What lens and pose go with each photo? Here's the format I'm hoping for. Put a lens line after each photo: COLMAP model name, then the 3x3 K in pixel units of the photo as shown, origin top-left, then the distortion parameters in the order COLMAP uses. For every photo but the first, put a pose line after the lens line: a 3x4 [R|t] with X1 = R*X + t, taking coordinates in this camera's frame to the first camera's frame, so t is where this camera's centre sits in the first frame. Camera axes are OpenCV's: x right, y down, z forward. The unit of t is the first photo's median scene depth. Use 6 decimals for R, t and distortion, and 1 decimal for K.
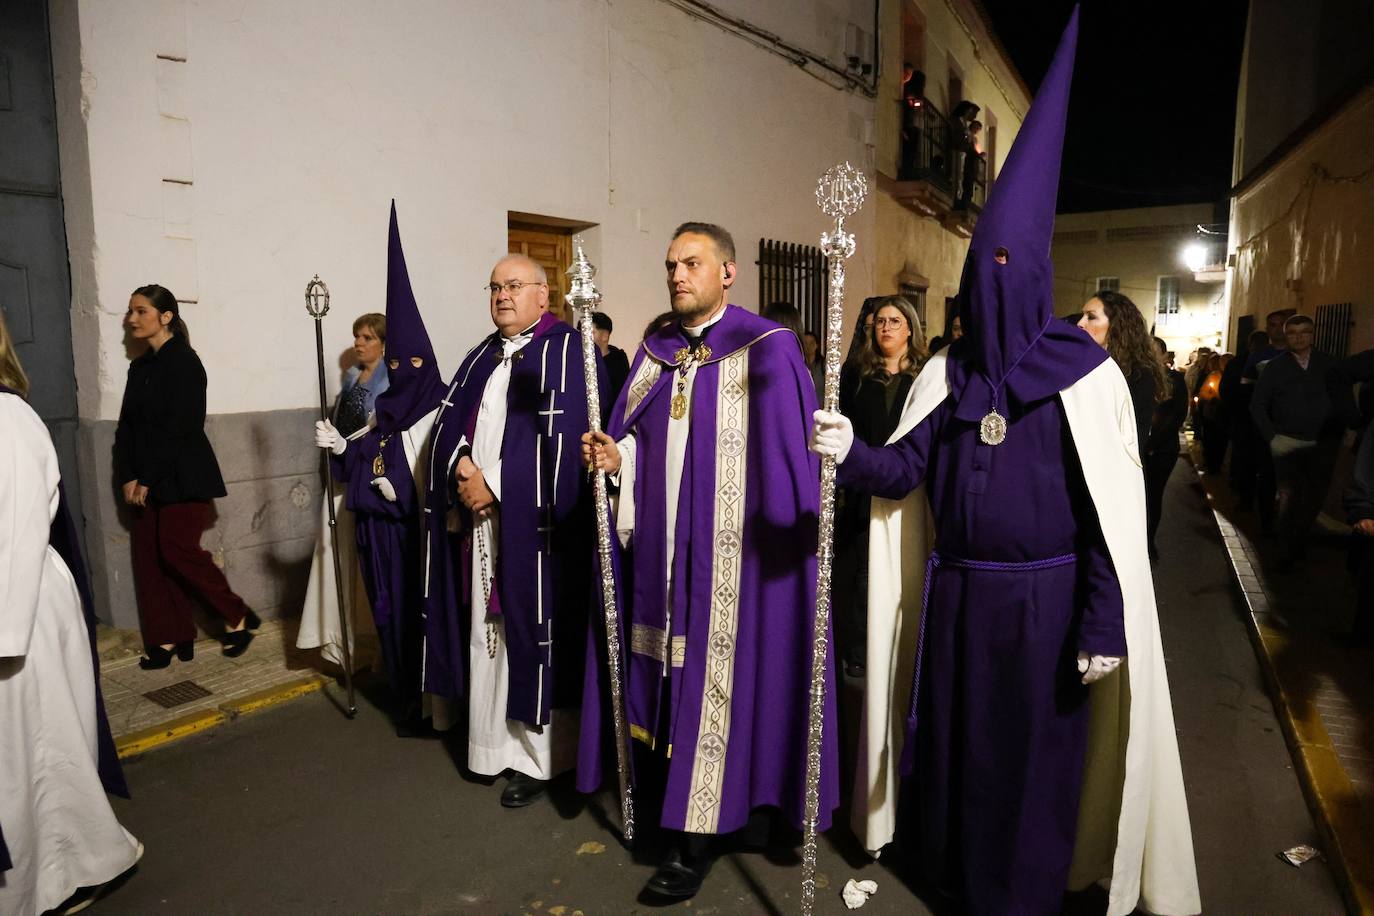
lens RADIAL K [[934.5, 0, 696.1], [0, 934.5, 463.5], [0, 0, 1]] dist [-0.102347, 0.071092]
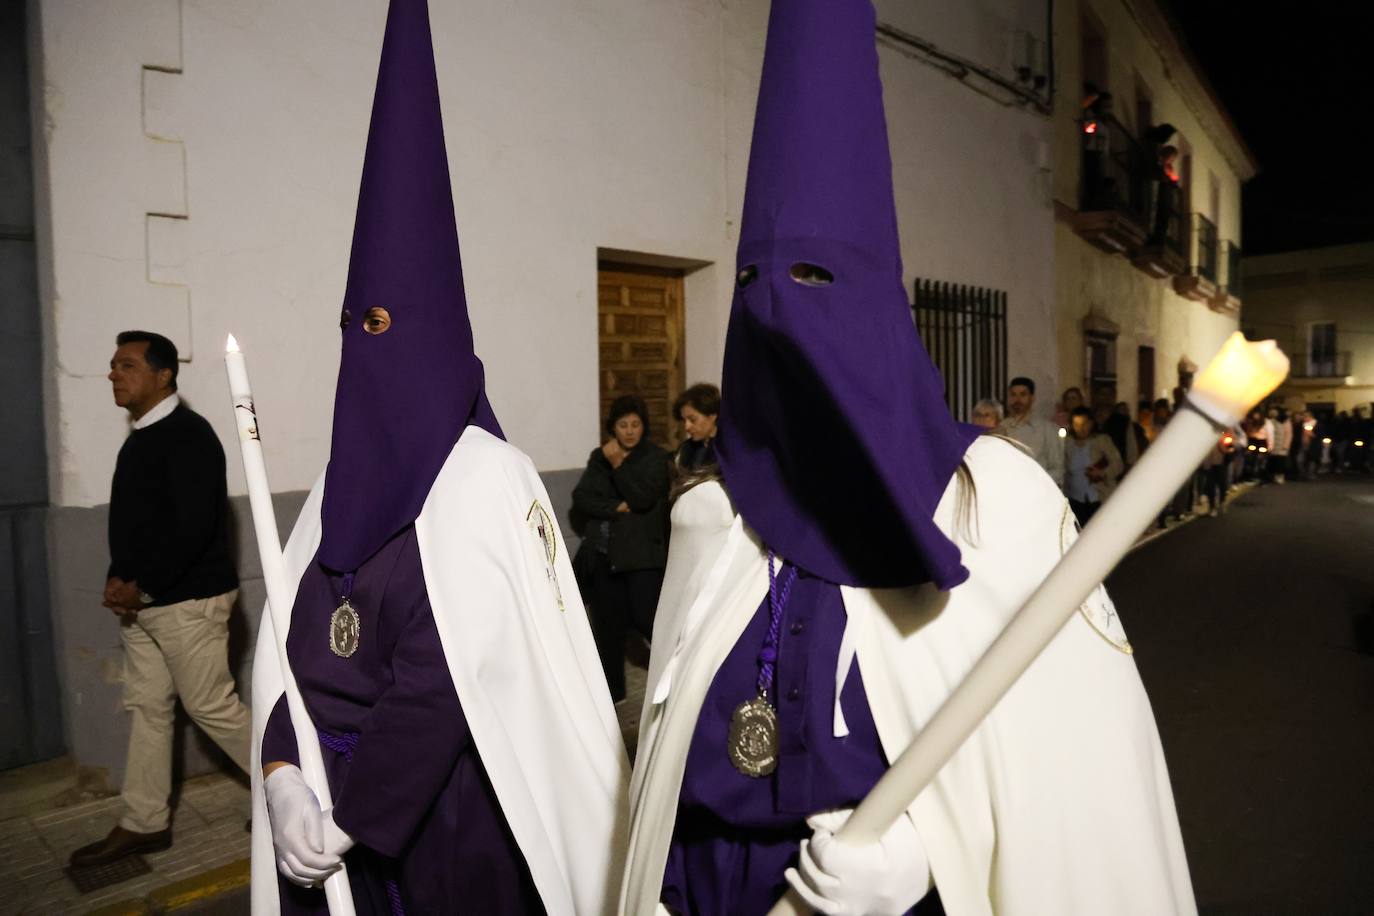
lens RADIAL K [[934.5, 0, 696.1], [0, 934.5, 463.5], [0, 0, 1]] dist [-0.102347, 0.071092]
pose [[0.983735, -0.005945, -0.179528, 0.020355], [-0.005821, 0.997872, -0.064943, -0.015646], [0.179532, 0.064932, 0.981607, 0.127907]]
